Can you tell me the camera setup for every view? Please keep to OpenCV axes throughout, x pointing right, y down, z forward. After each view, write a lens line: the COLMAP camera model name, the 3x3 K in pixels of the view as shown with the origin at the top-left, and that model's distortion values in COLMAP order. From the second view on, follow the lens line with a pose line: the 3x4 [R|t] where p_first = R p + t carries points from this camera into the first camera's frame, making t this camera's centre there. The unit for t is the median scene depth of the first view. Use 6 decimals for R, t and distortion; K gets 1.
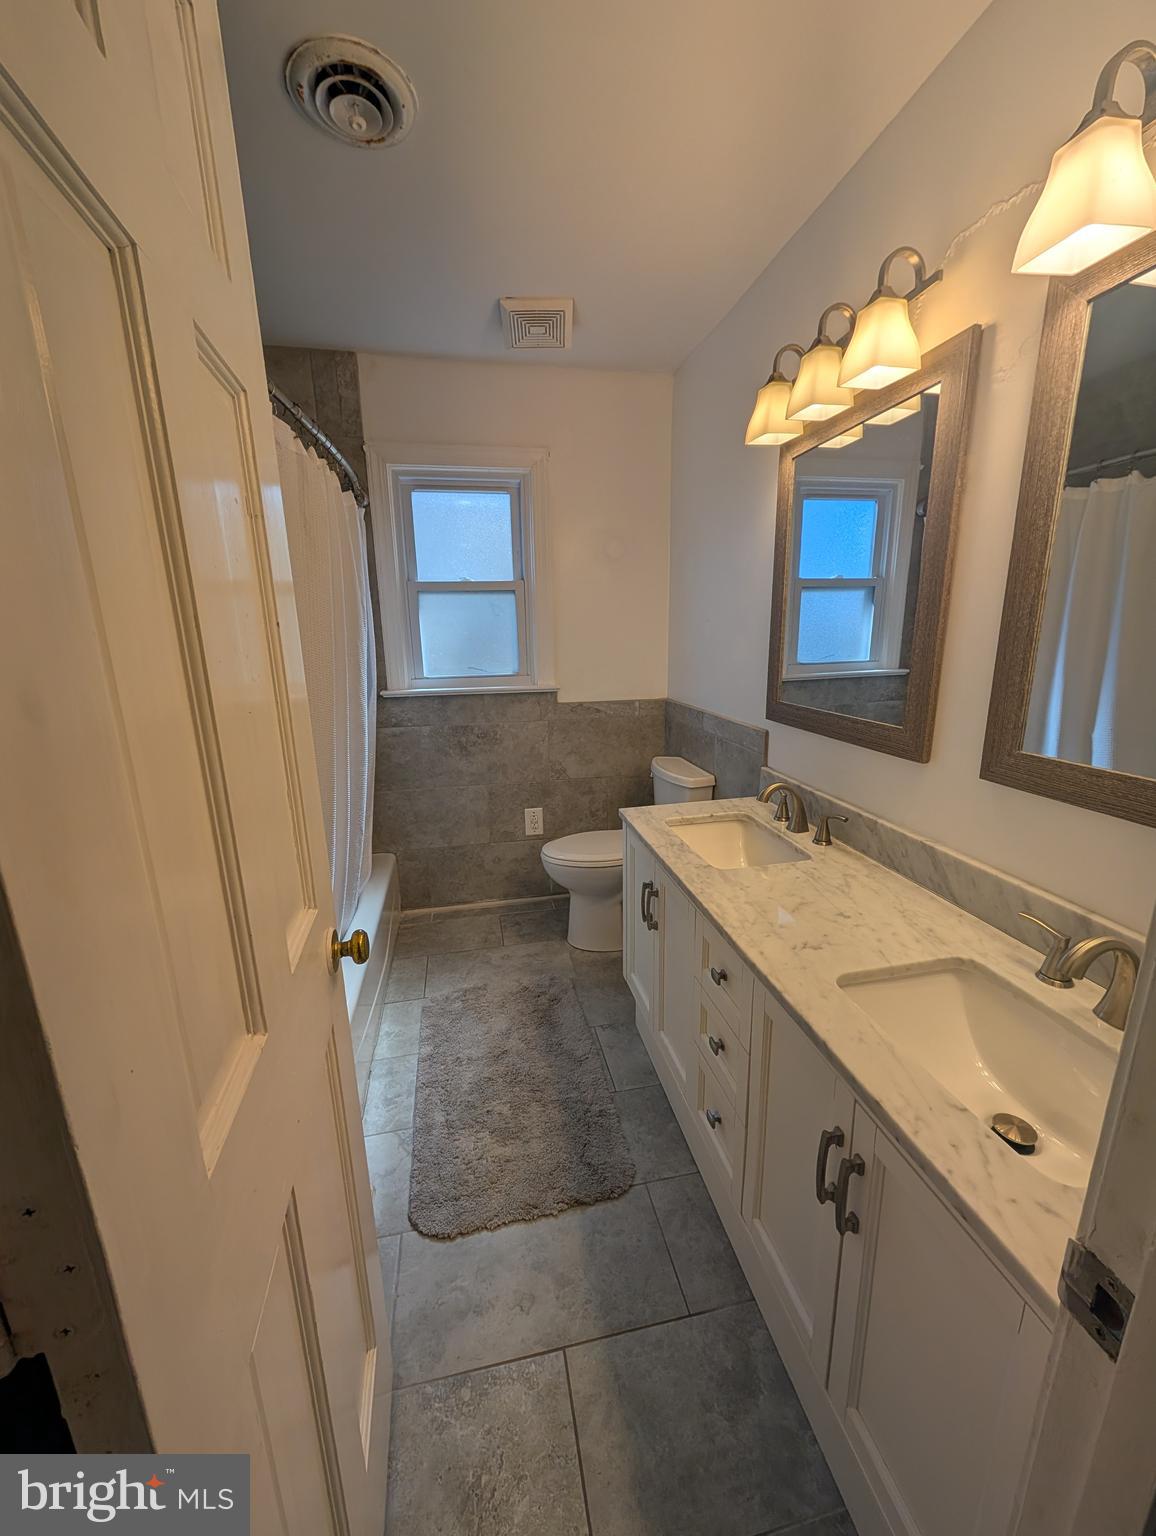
lens RADIAL K [[582.2, 0, 577.8], [0, 582.2, 762.4], [0, 0, 1]] dist [0.001875, 0.000135]
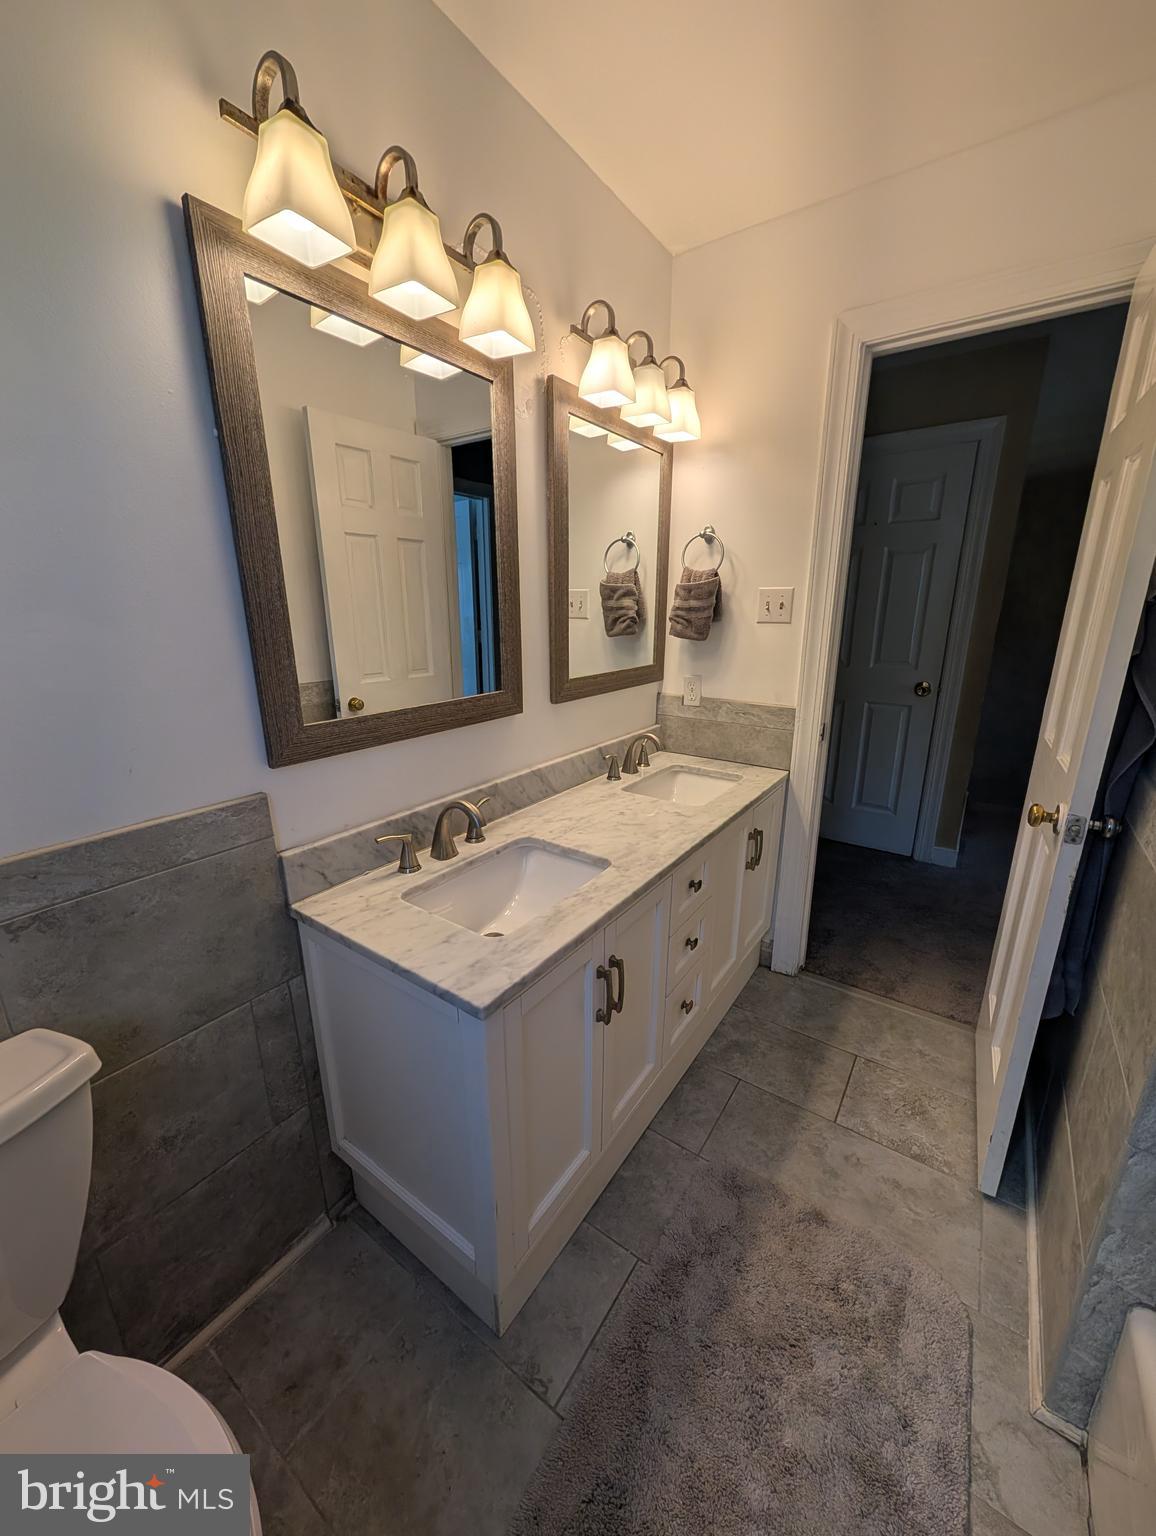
lens RADIAL K [[582.2, 0, 580.3], [0, 582.2, 770.3], [0, 0, 1]] dist [0.001875, 0.000135]
pose [[-0.690926, -0.176366, 0.701082, -0.371368], [0.178754, 0.897993, 0.402065, -0.352643], [-0.700477, 0.403118, -0.588921, 1.647755]]
